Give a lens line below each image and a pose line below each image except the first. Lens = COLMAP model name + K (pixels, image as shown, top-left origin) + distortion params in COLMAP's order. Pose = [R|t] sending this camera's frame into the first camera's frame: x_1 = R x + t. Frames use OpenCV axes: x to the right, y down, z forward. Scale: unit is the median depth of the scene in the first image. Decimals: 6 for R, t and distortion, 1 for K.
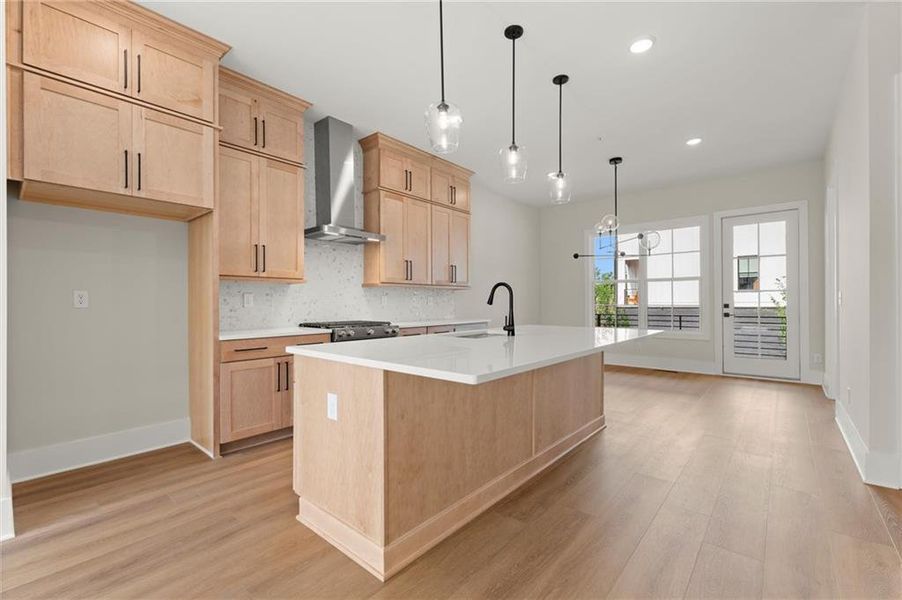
lens RADIAL K [[387.8, 0, 445.3], [0, 387.8, 298.7], [0, 0, 1]] dist [-0.003143, -0.000263]
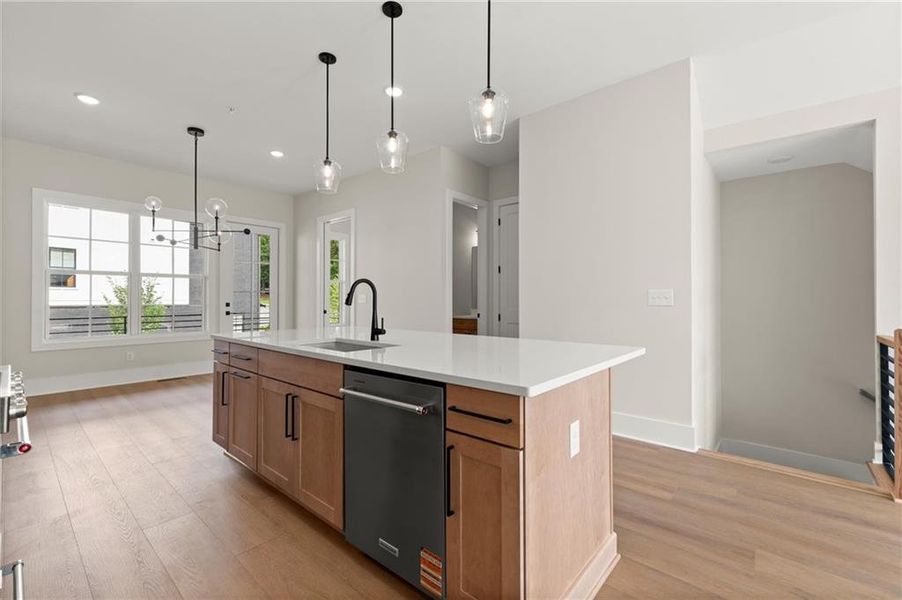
lens RADIAL K [[387.8, 0, 445.3], [0, 387.8, 298.7], [0, 0, 1]] dist [-0.003143, -0.000263]
pose [[0.008379, 0.007033, 0.999940, -0.456577], [-0.012679, 0.999896, -0.006927, 0.002378], [-0.999885, -0.012620, 0.008467, 0.533734]]
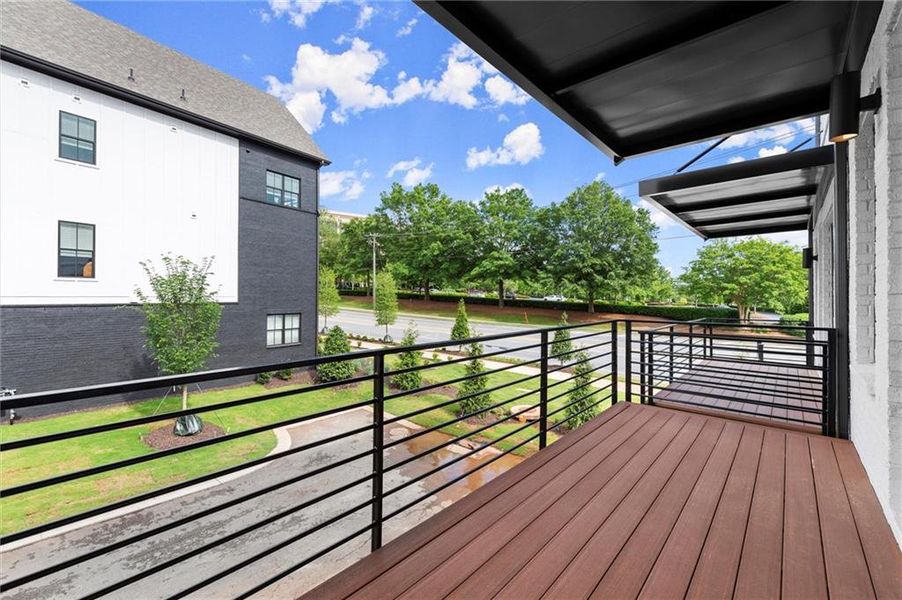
lens RADIAL K [[385.9, 0, 448.9], [0, 385.9, 295.5], [0, 0, 1]] dist [-0.001392, -0.000242]
pose [[0.033250, 0.009307, 0.999404, 0.822375], [-0.014658, 0.999854, -0.008823, 0.021069], [-0.999340, -0.014356, 0.033382, 1.748966]]
